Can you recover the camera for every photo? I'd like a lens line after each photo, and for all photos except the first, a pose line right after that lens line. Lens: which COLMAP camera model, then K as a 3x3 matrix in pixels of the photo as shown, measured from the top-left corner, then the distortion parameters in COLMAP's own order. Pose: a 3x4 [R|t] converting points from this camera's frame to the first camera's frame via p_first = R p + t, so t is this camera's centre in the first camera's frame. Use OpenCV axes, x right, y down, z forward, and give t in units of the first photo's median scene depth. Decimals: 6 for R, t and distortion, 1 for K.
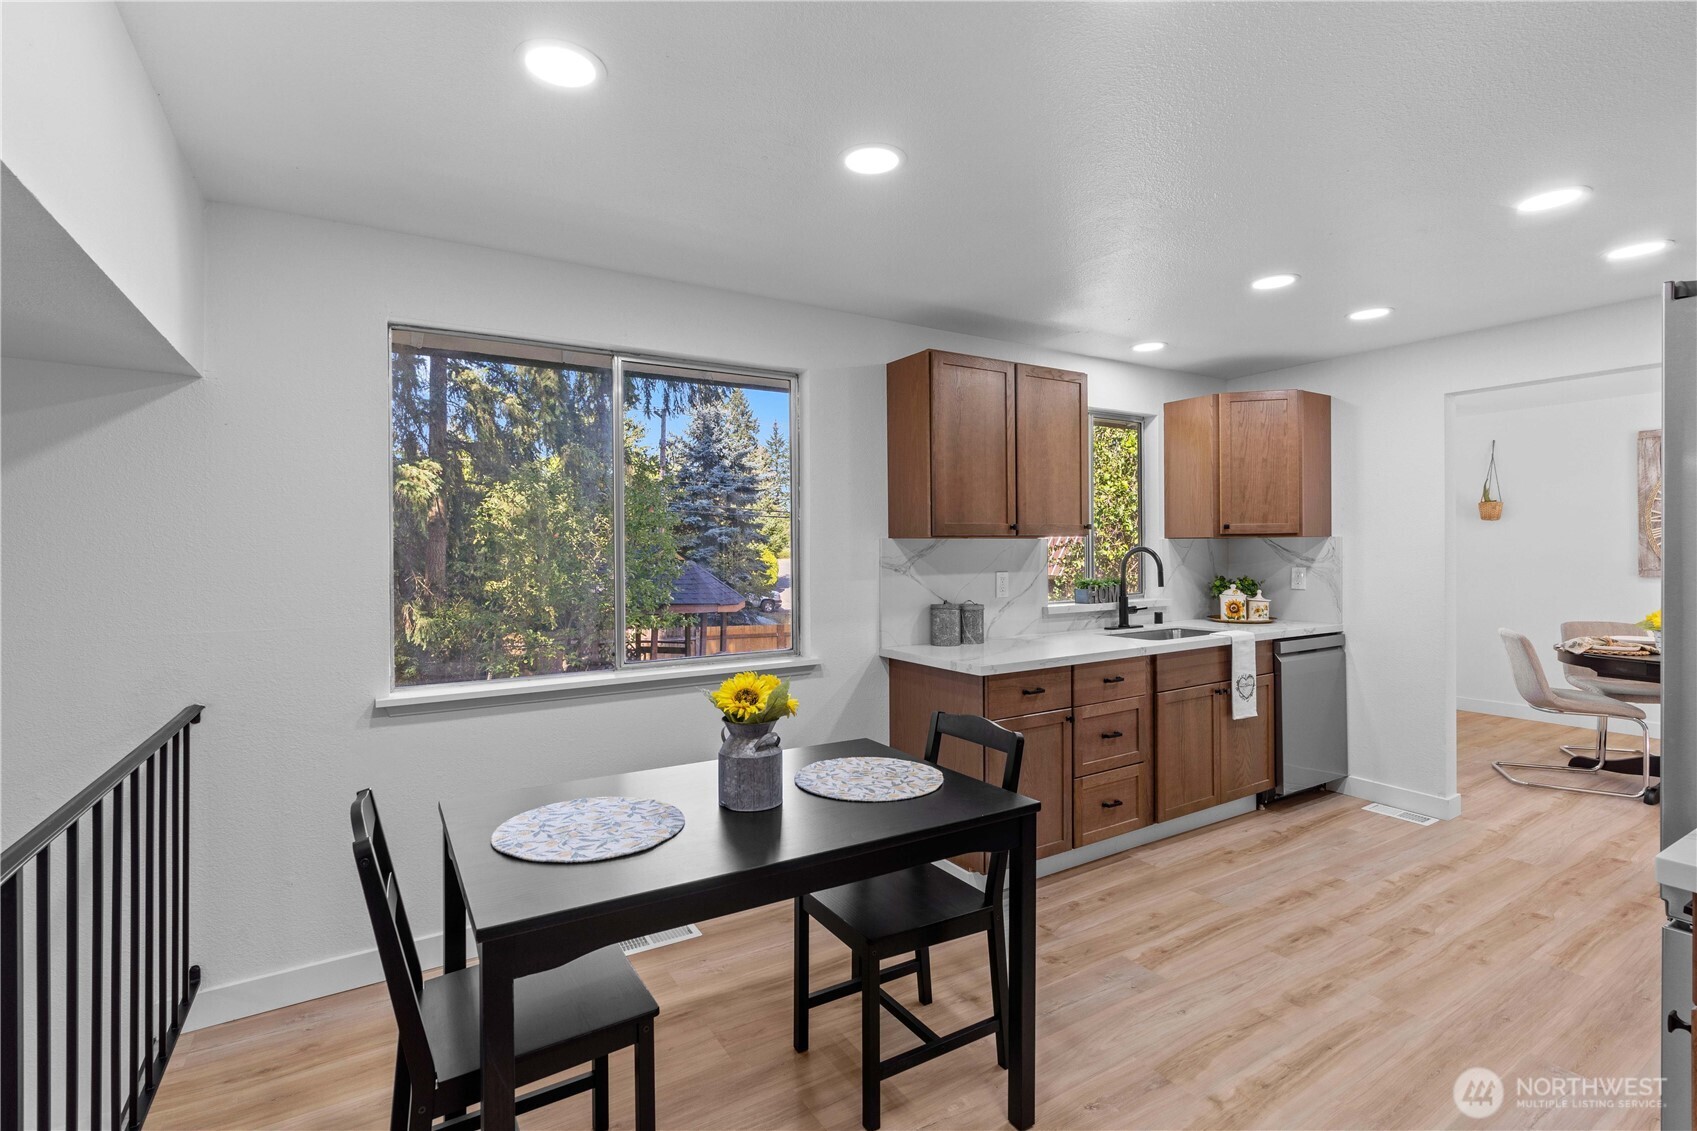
lens RADIAL K [[779.9, 0, 847.0], [0, 779.9, 559.6], [0, 0, 1]] dist [-0.008964, 0.002703]
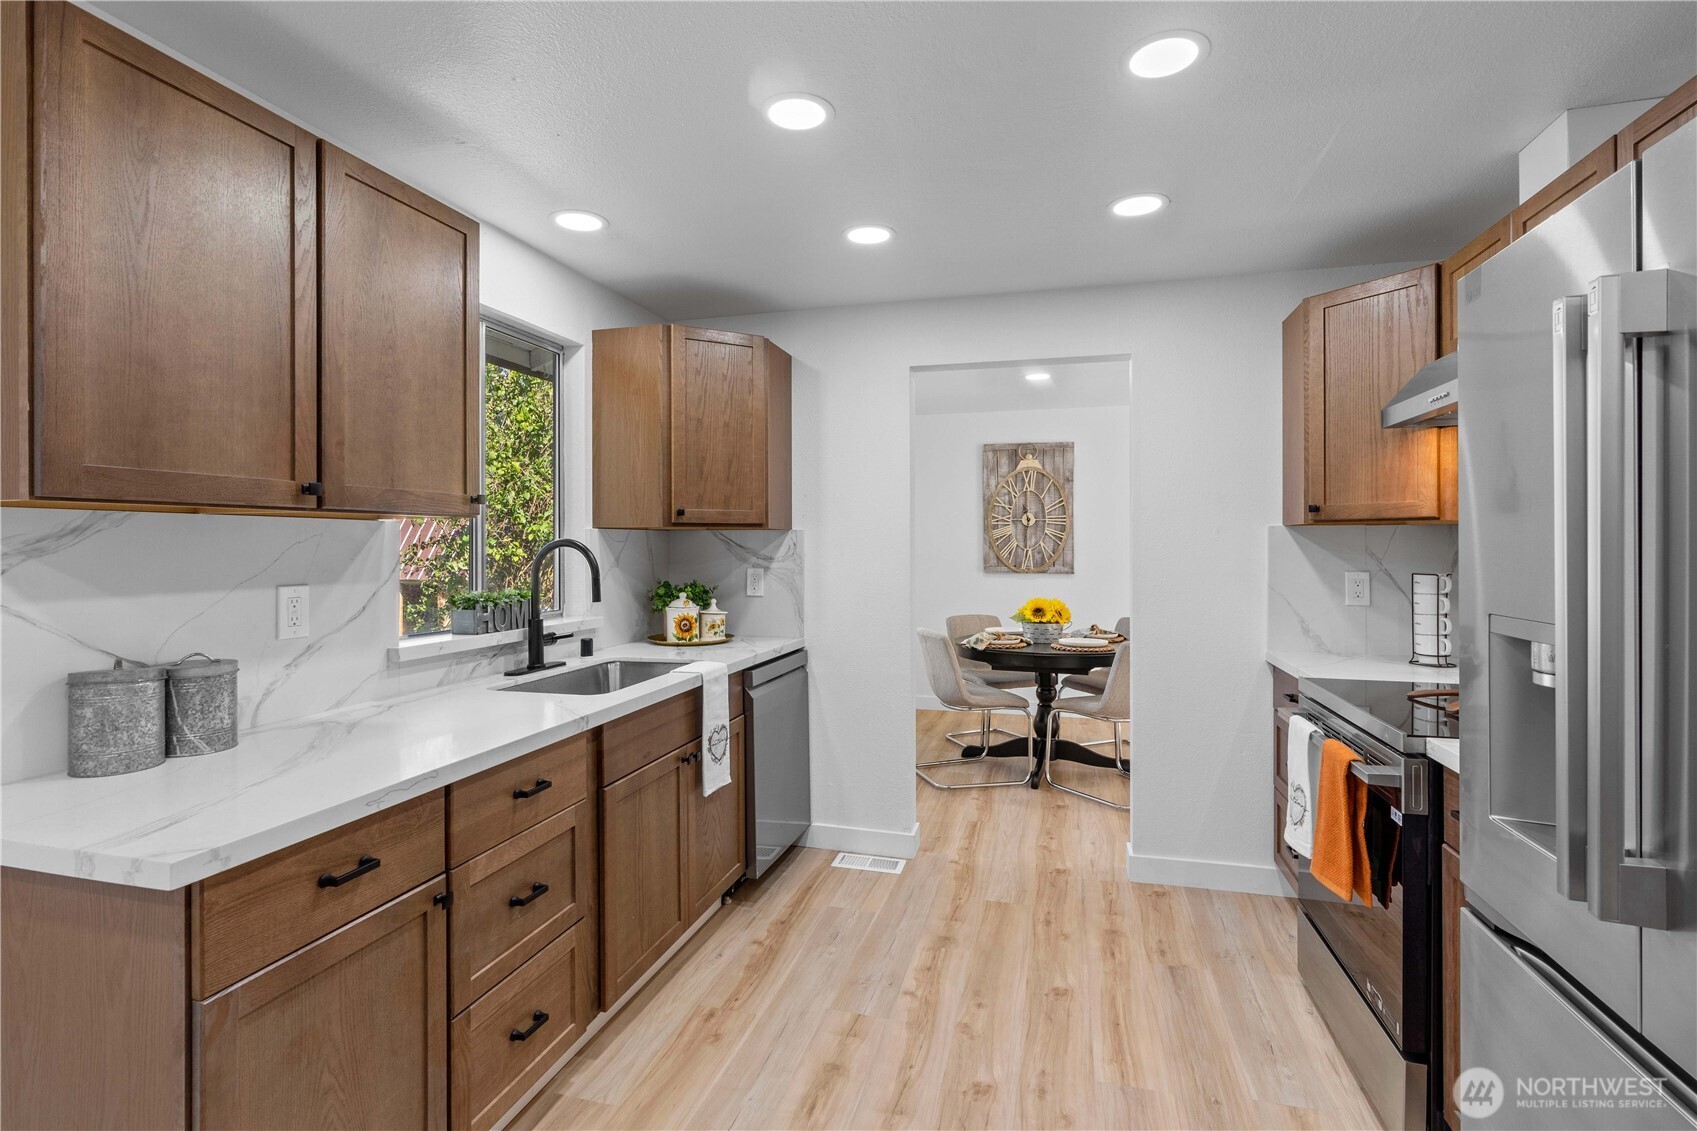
lens RADIAL K [[797.7, 0, 849.5], [0, 797.7, 546.4], [0, 0, 1]] dist [-0.004758, 0.000015]
pose [[0.731164, 0.006761, 0.682168, 0.119871], [0.004156, 0.999888, -0.014364, -0.000304], [-0.682189, 0.013338, 0.731054, 0.419135]]
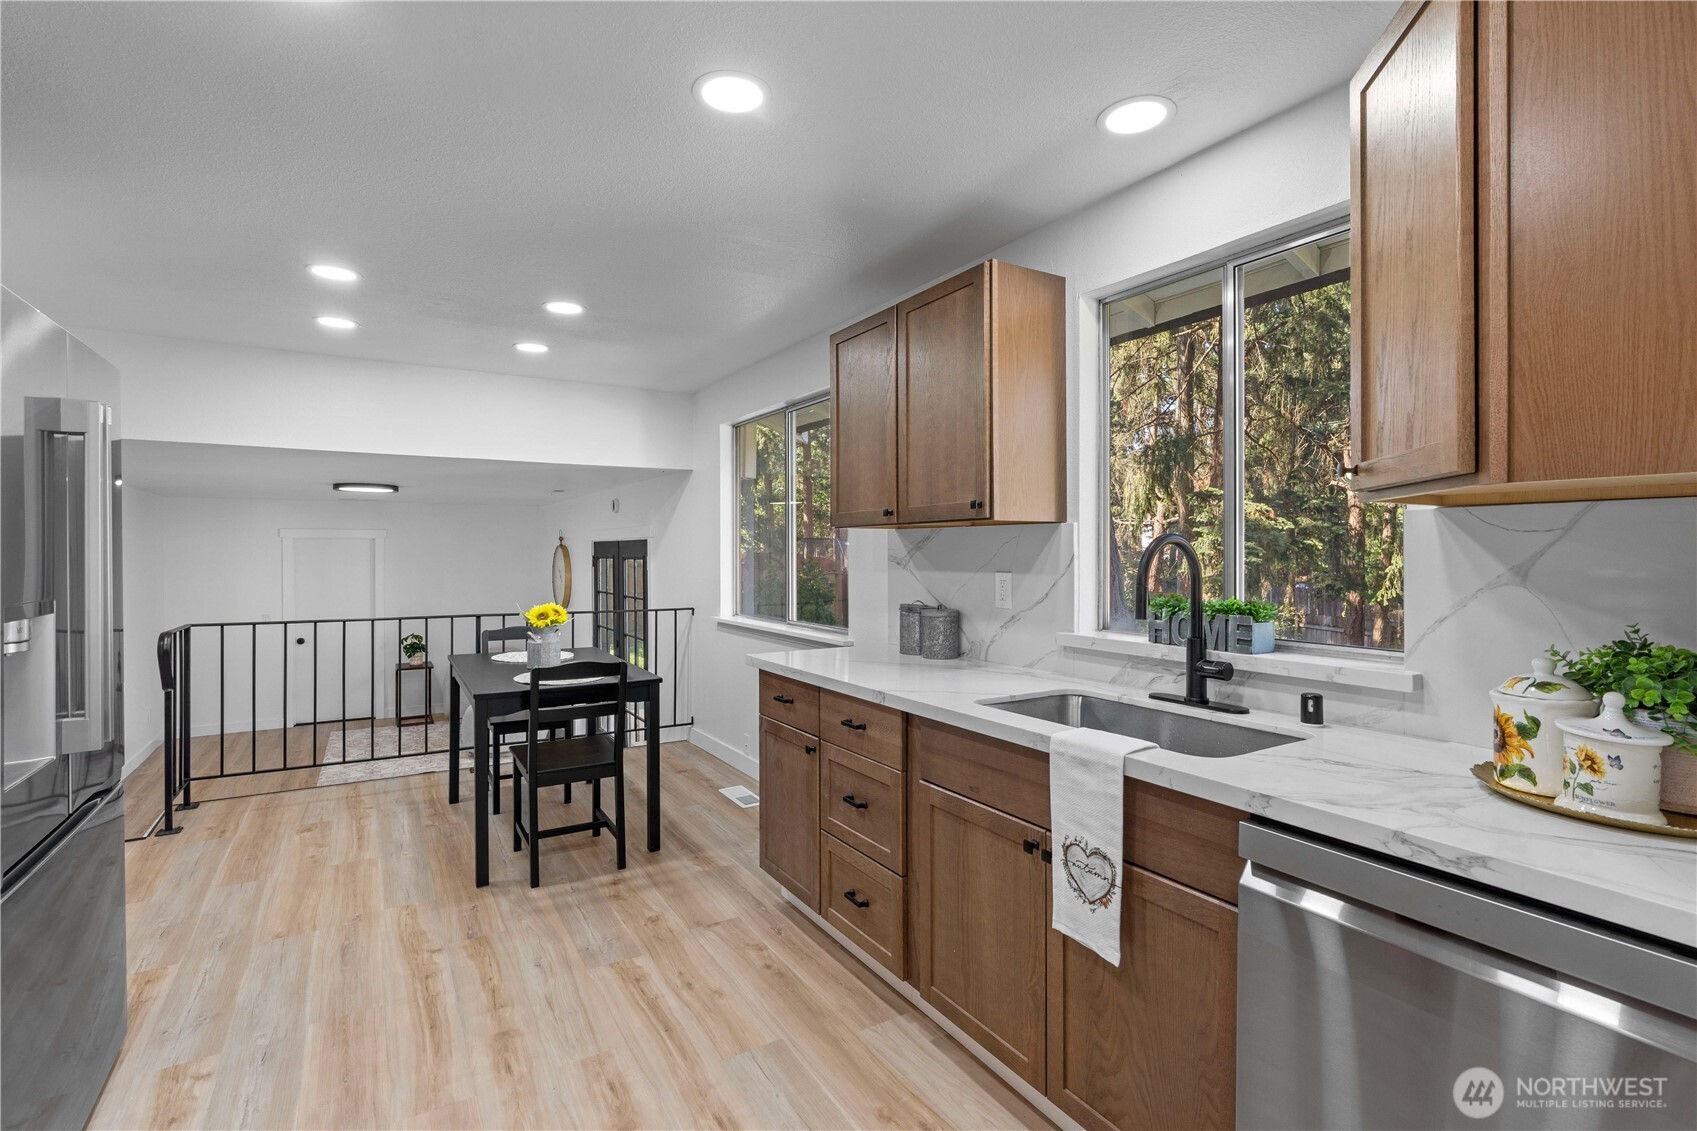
lens RADIAL K [[779.9, 0, 837.7], [0, 779.9, 553.1], [0, 0, 1]] dist [-0.008964, 0.002703]
pose [[-0.009688, 0.013730, -0.999859, 0.959034], [-0.009413, 0.999860, 0.013821, -0.010506], [0.999909, 0.009546, -0.009557, 0.903718]]
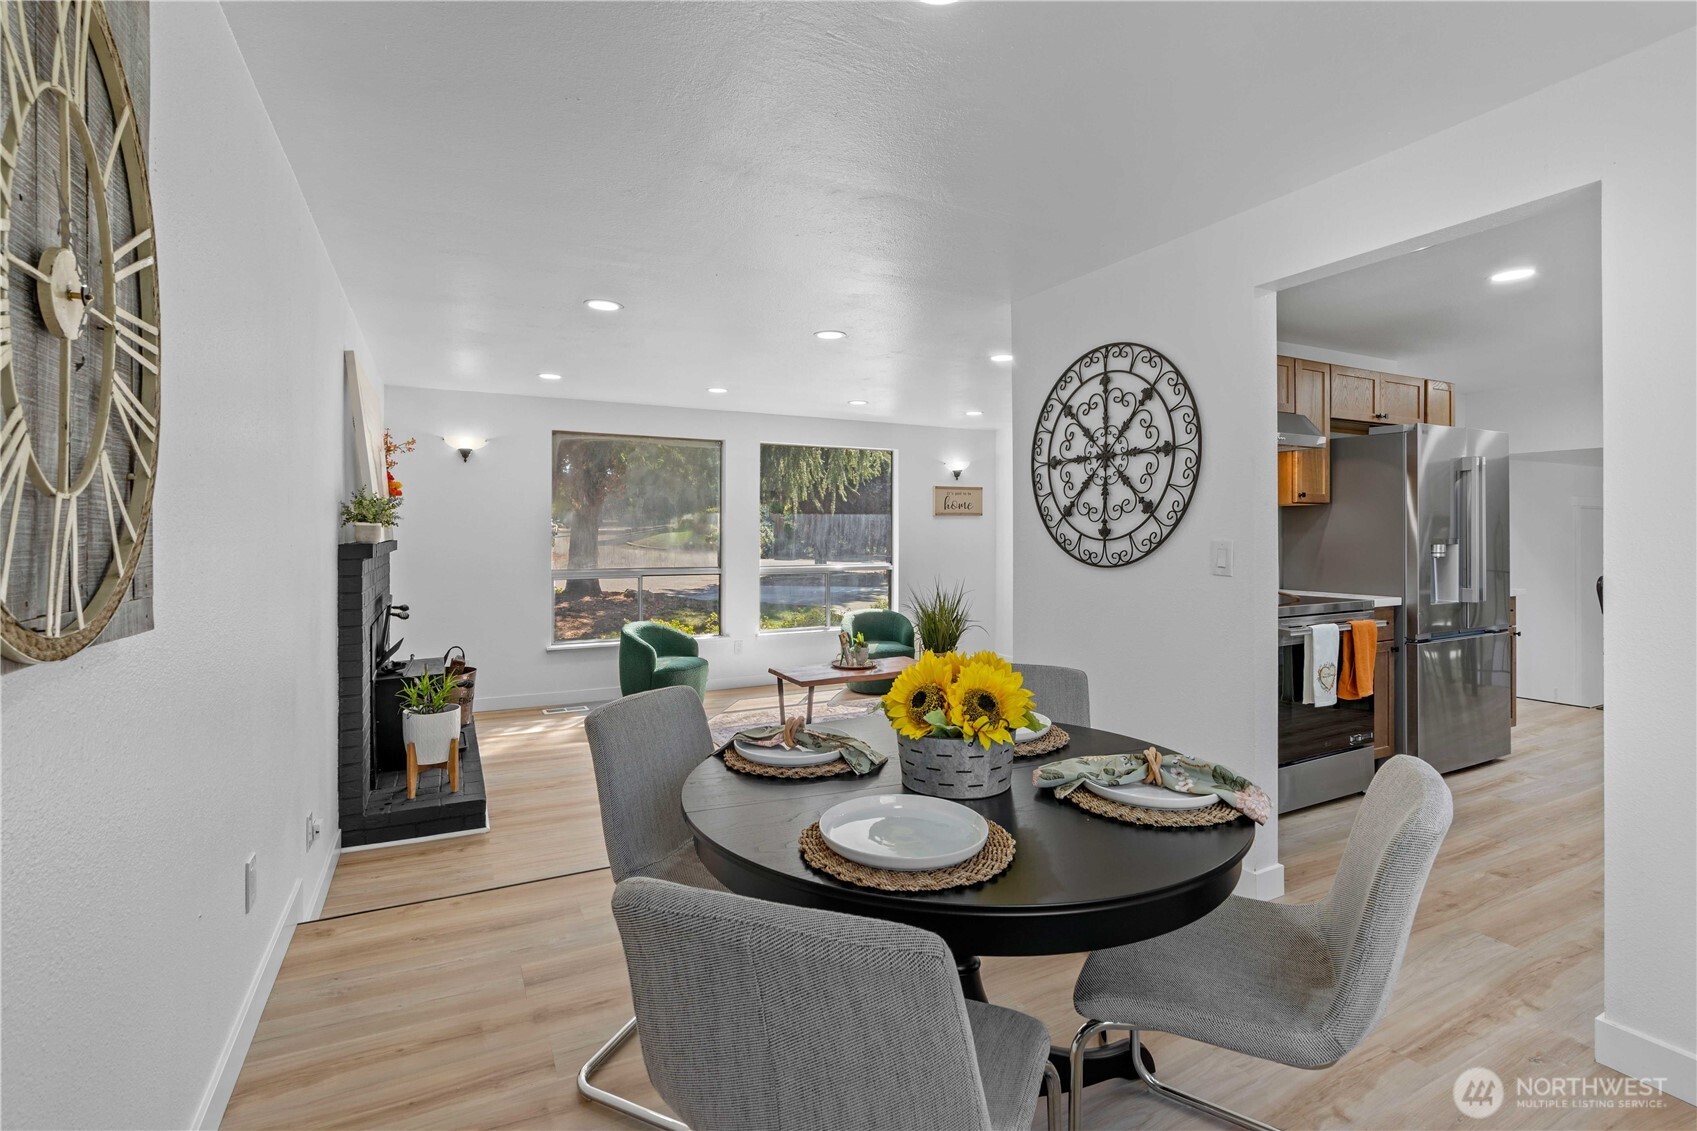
lens RADIAL K [[779.9, 0, 835.4], [0, 779.9, 533.6], [0, 0, 1]] dist [-0.008964, 0.002703]
pose [[-0.996283, 0.012600, 0.085209, 1.315633], [0.013523, 0.999856, 0.010263, -0.003980], [-0.085068, 0.011377, -0.996310, 1.639596]]
